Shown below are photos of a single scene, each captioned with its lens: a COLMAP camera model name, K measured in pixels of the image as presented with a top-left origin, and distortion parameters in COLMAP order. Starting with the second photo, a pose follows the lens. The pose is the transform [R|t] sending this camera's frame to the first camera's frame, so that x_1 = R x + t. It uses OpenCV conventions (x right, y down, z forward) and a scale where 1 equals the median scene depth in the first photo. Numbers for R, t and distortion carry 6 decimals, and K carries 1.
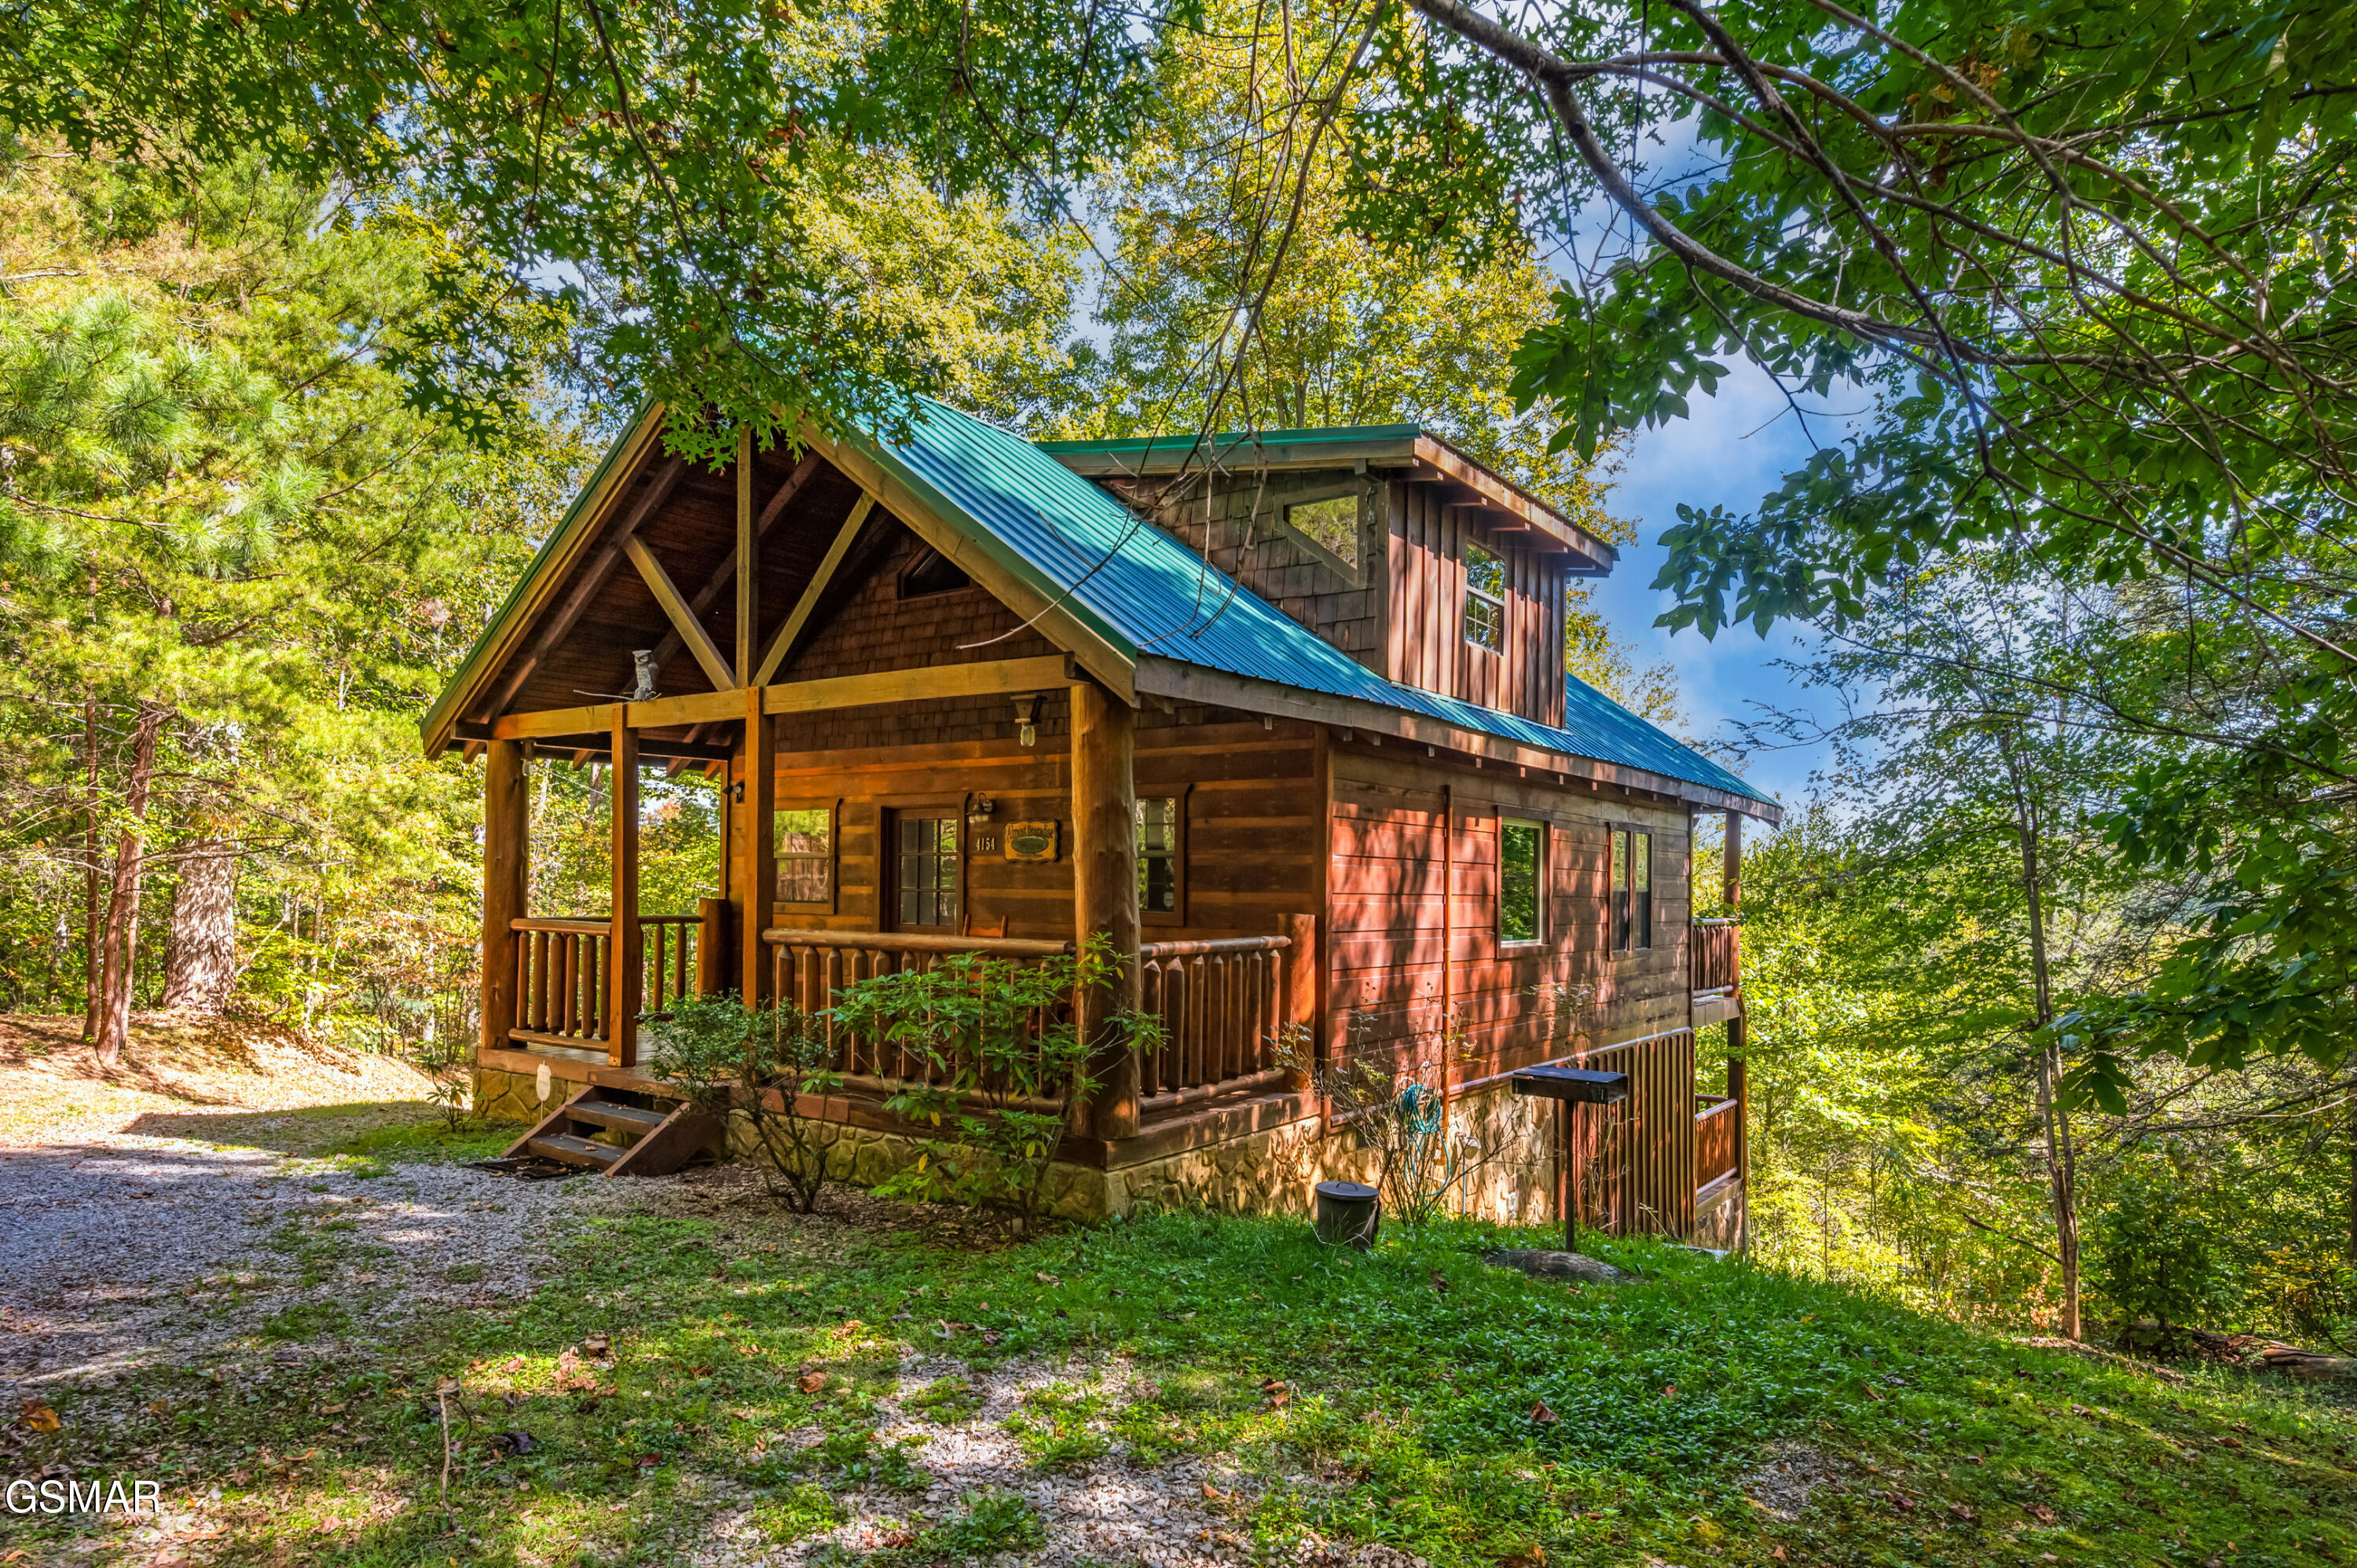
lens RADIAL K [[1420.5, 0, 1165.5], [0, 1420.5, 887.7], [0, 0, 1]] dist [-0.005126, 0.004638]
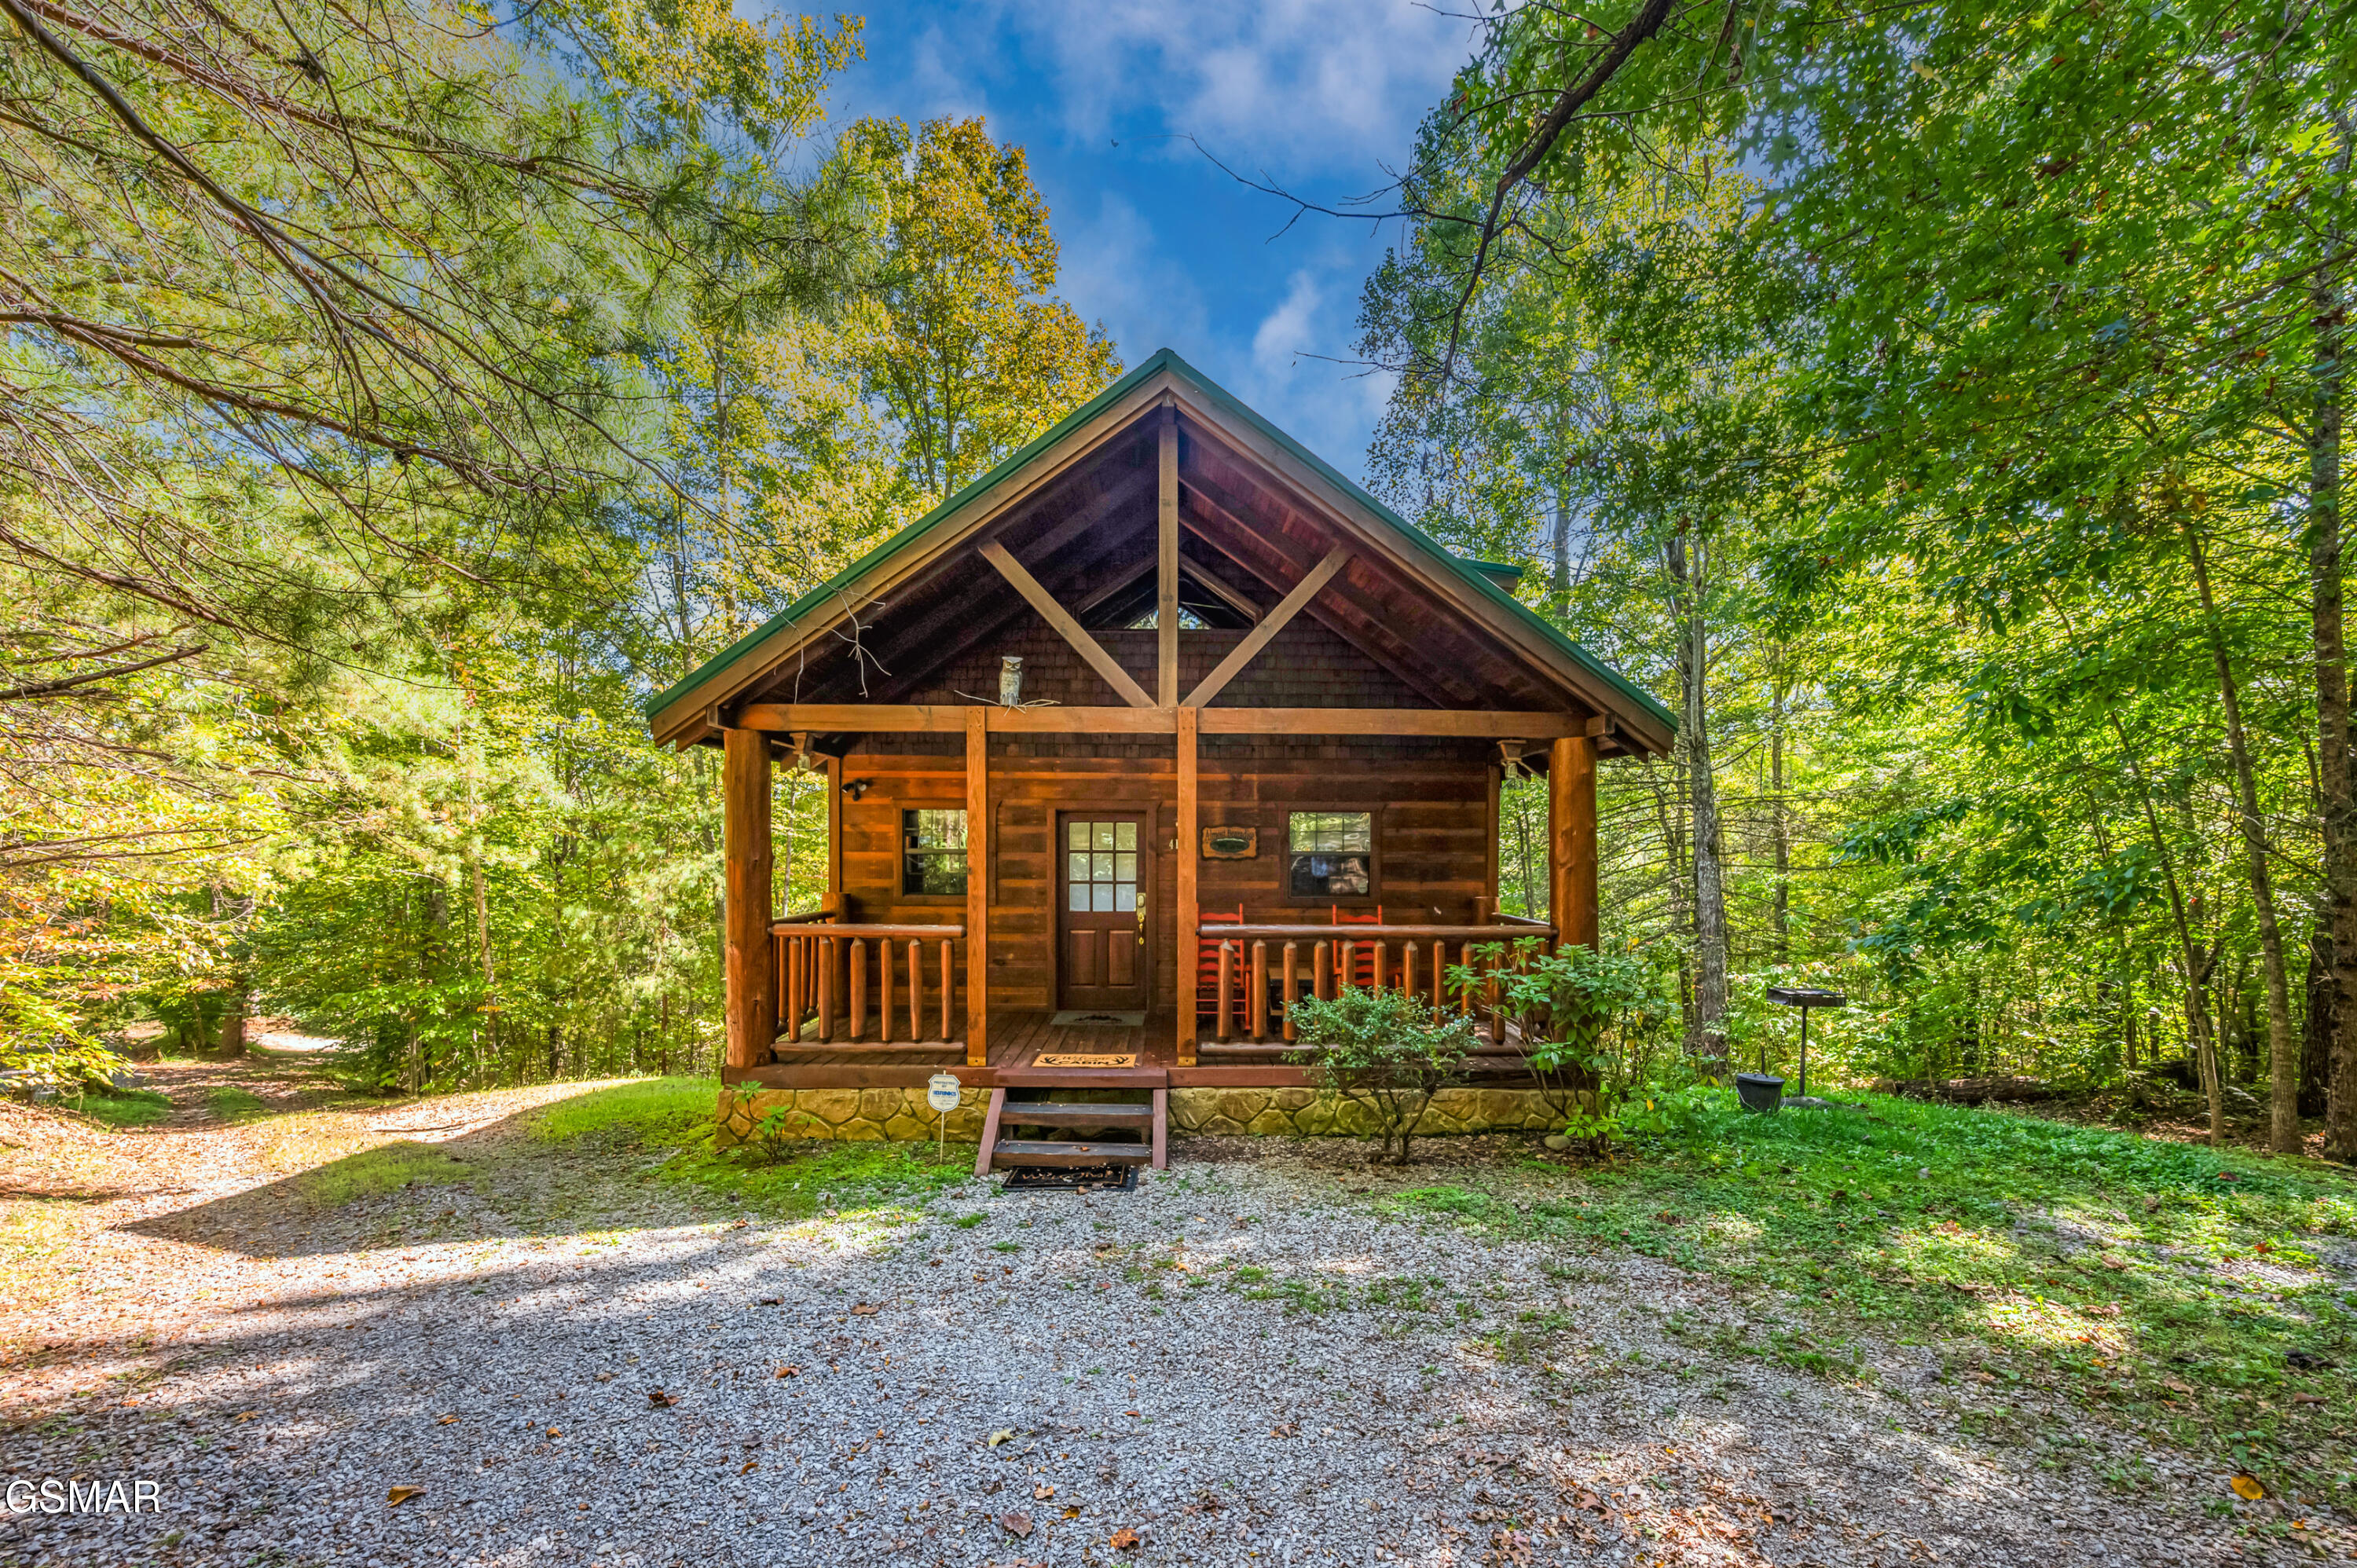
lens RADIAL K [[980.6, 0, 1223.2], [0, 980.6, 867.4], [0, 0, 1]] dist [-0.001238, -0.000184]
pose [[0.798626, -0.014089, 0.601663, -0.722516], [0.006247, 0.999866, 0.015122, -0.028131], [-0.601795, -0.008319, 0.798607, 0.366385]]
